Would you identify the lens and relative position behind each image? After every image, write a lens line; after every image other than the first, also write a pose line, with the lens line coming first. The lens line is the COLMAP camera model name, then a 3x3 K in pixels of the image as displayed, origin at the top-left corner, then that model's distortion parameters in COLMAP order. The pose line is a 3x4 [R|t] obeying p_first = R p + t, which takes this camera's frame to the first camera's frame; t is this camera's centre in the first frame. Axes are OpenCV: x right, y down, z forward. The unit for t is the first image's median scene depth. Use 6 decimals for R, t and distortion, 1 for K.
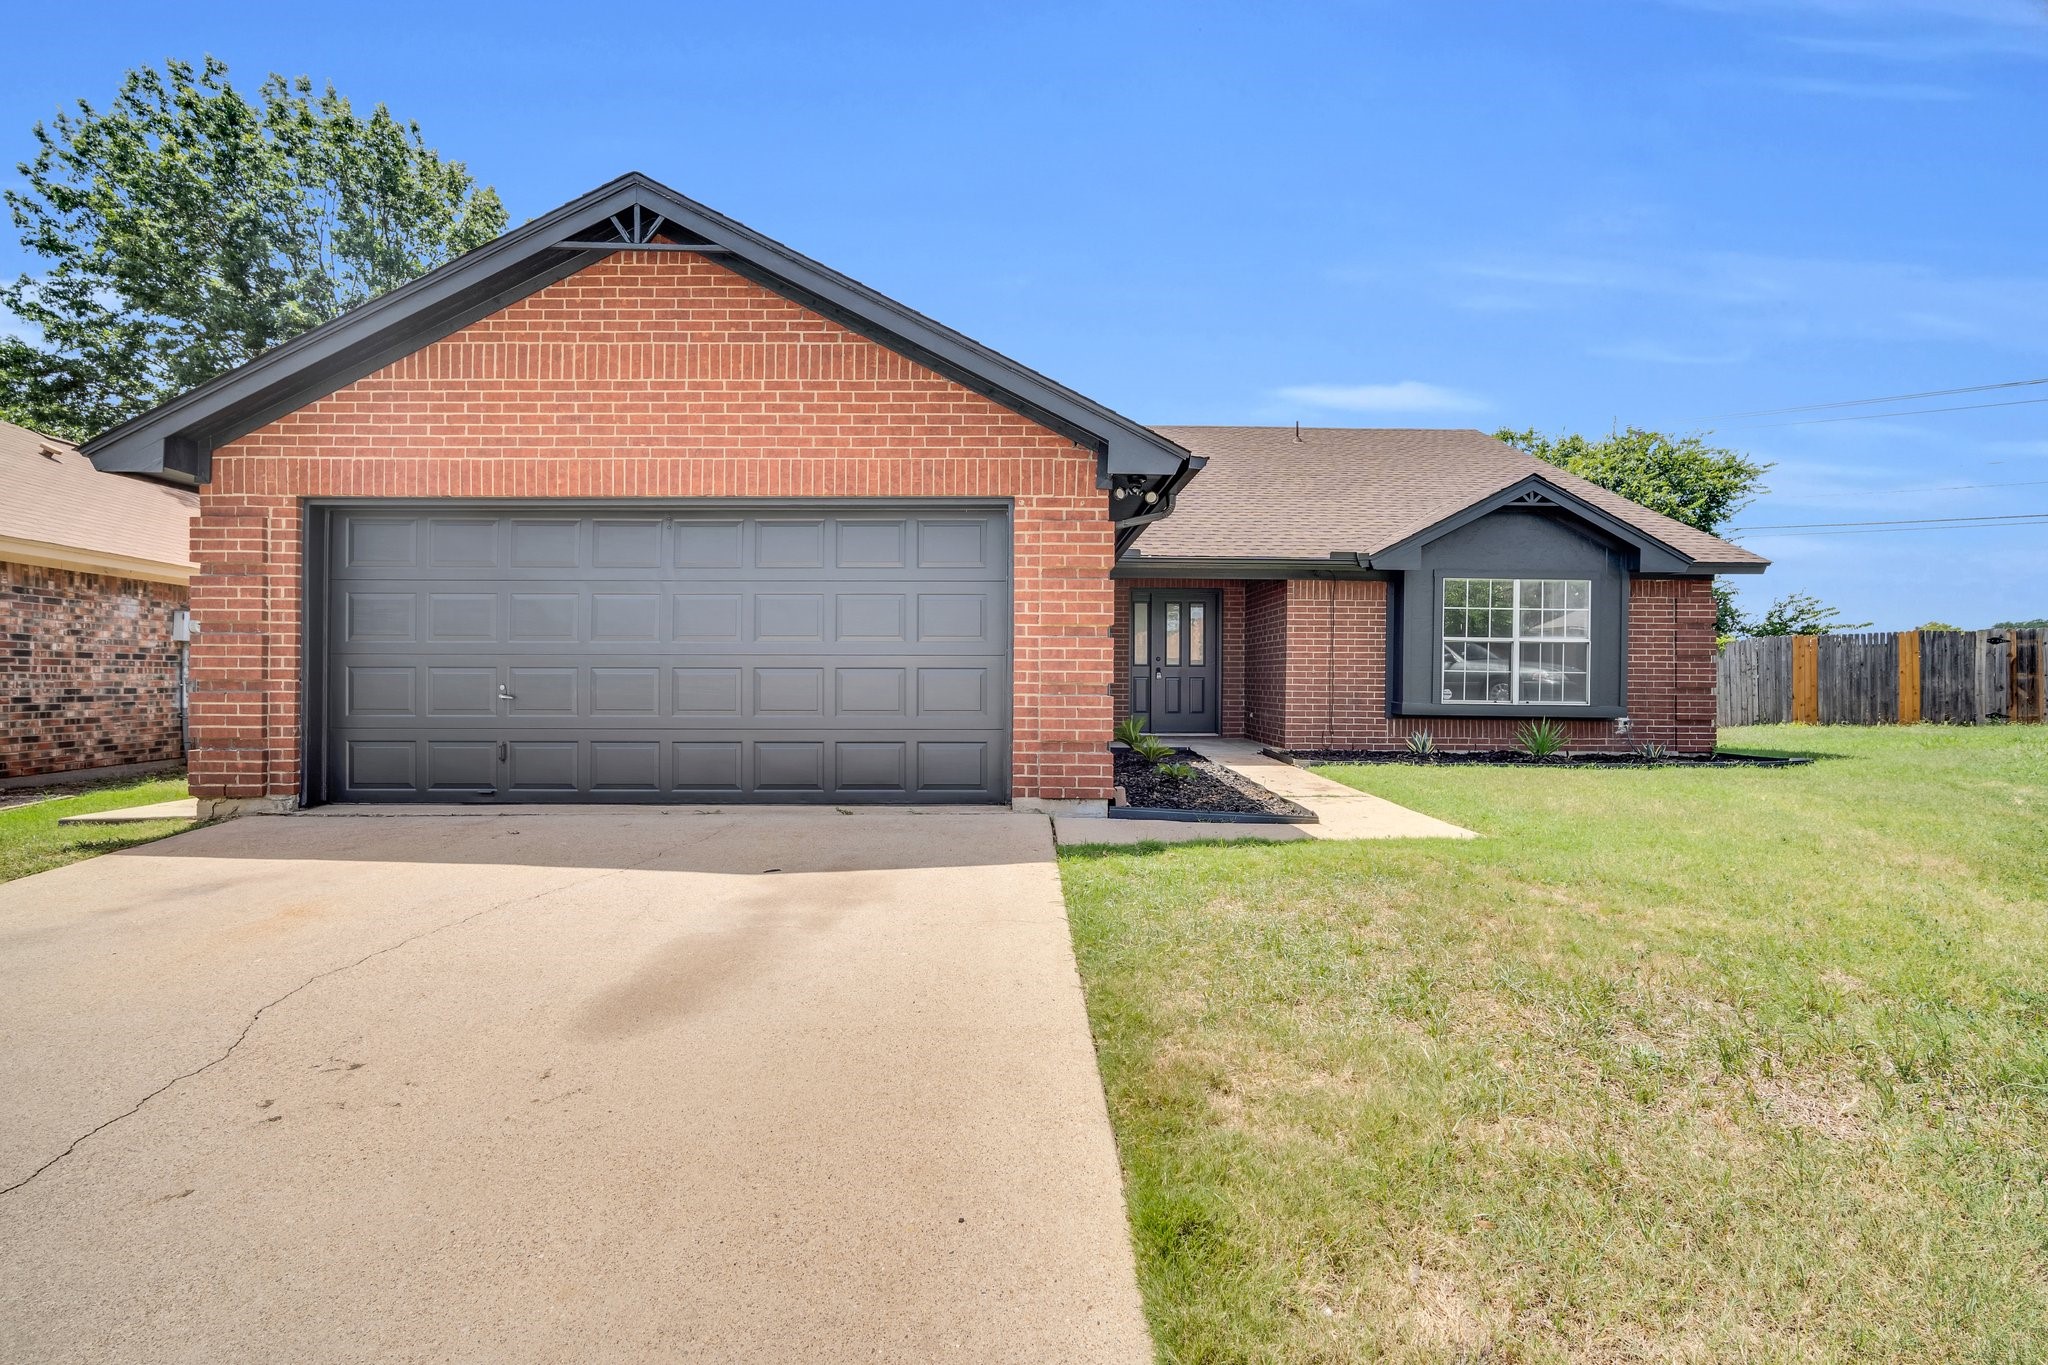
lens RADIAL K [[904.0, 0, 1019.7], [0, 904.0, 670.0], [0, 0, 1]] dist [-0.003873, 0.000232]
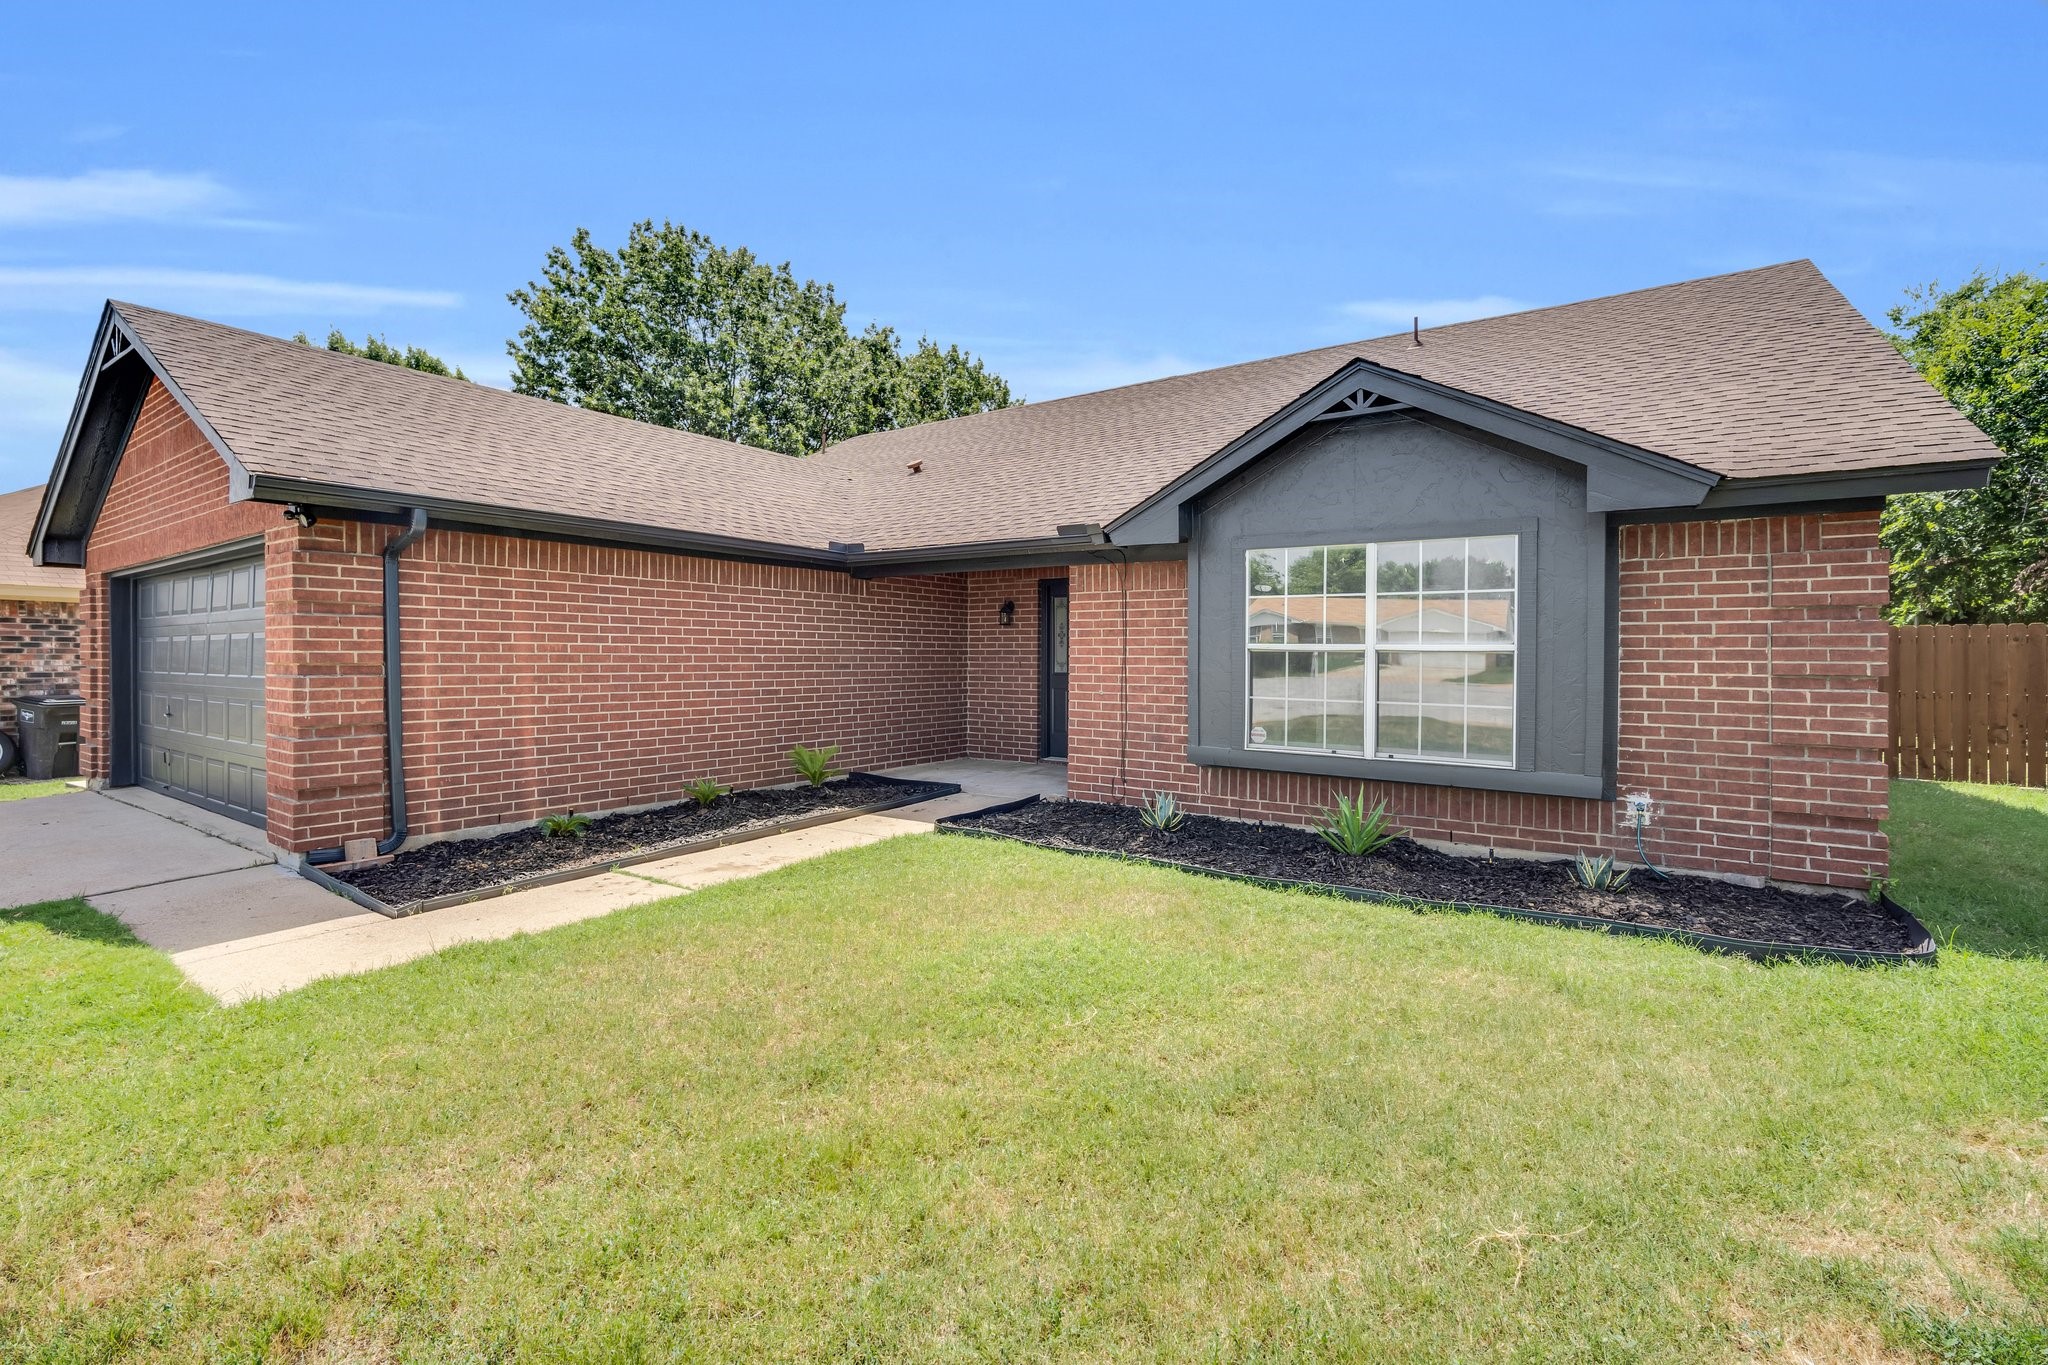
lens RADIAL K [[904.0, 0, 1019.7], [0, 904.0, 670.0], [0, 0, 1]] dist [-0.003873, 0.000232]
pose [[0.804932, 0.007965, -0.593314, 0.709691], [0.008197, 0.999665, 0.024541, -0.034903], [0.593311, -0.024617, 0.804597, 0.394118]]
